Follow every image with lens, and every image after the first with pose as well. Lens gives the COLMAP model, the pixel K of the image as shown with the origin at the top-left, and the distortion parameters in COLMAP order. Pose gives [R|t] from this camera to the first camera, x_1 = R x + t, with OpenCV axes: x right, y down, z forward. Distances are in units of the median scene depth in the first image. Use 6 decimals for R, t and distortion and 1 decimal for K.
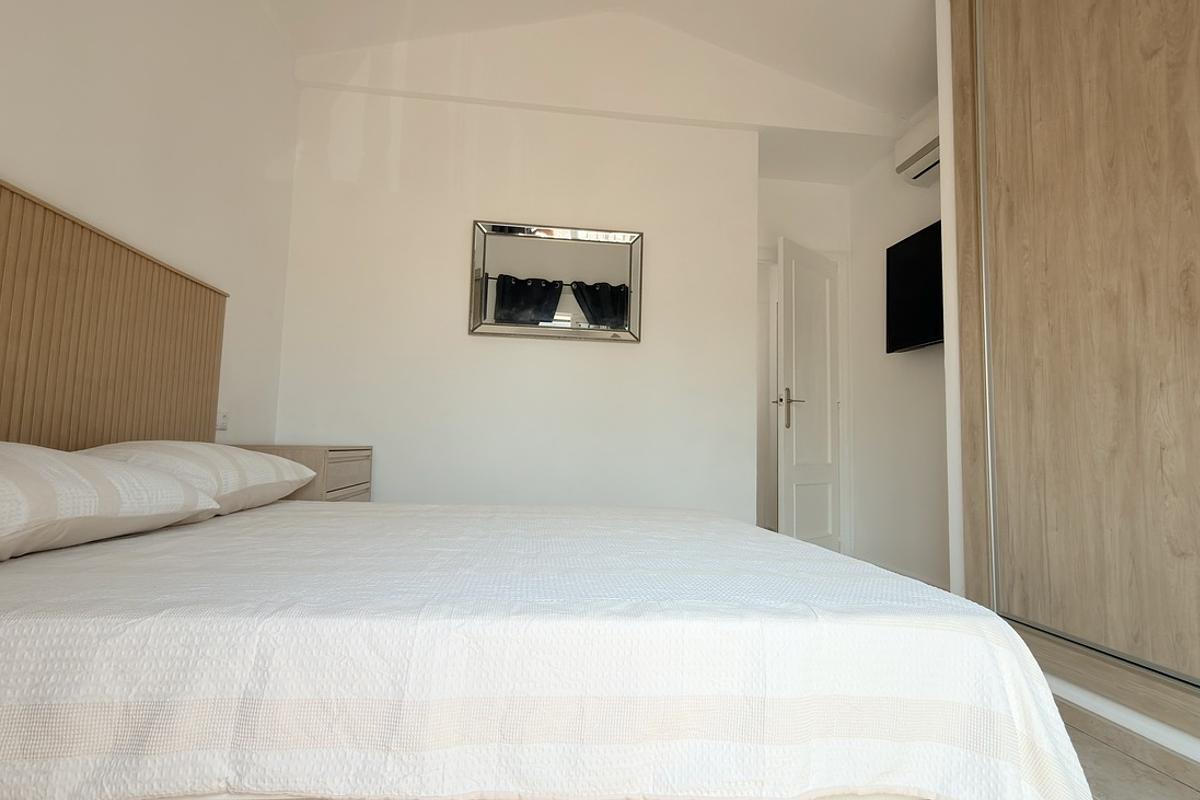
lens RADIAL K [[568.3, 0, 599.8], [0, 568.3, 397.8], [0, 0, 1]] dist [0.000469, 0.000416]
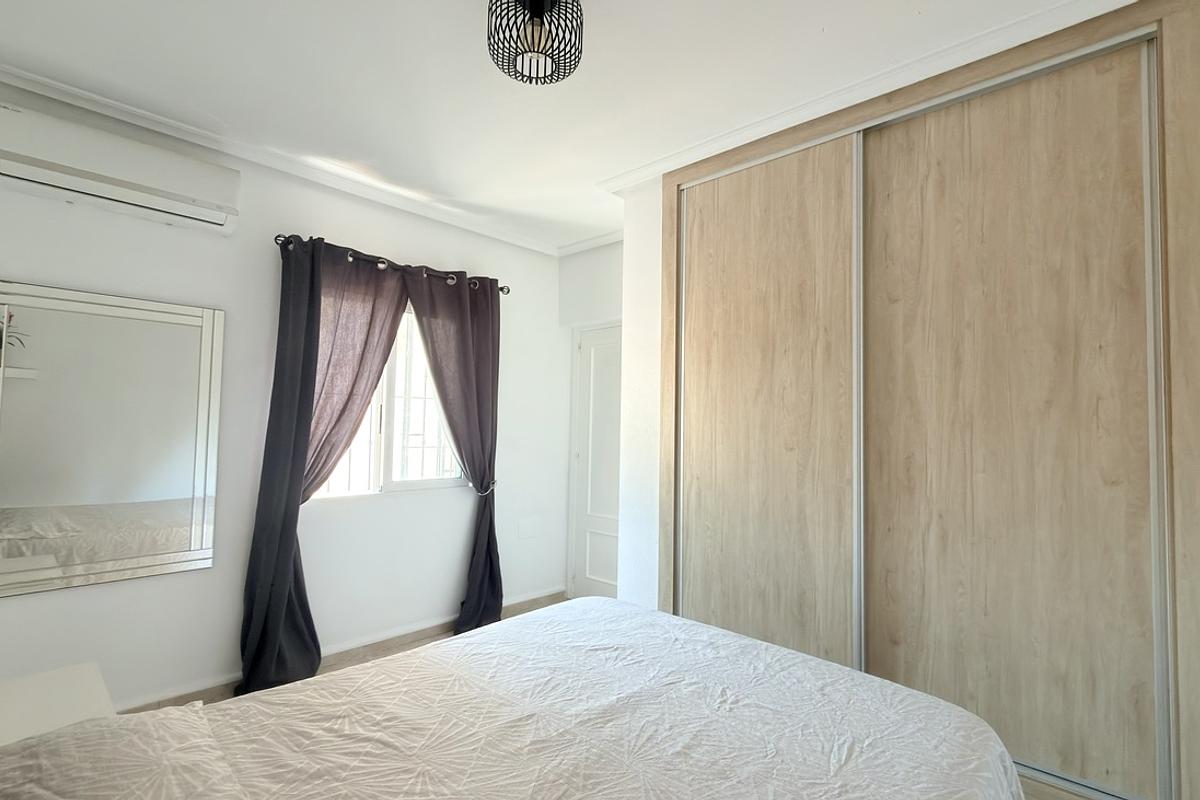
lens RADIAL K [[568.3, 0, 597.4], [0, 568.3, 400.1], [0, 0, 1]] dist [0.000469, 0.000416]
pose [[0.781816, 0.011535, 0.623402, -0.580149], [-0.049554, 0.997816, 0.043682, 0.085331], [-0.621537, -0.065044, 0.780680, 0.665312]]
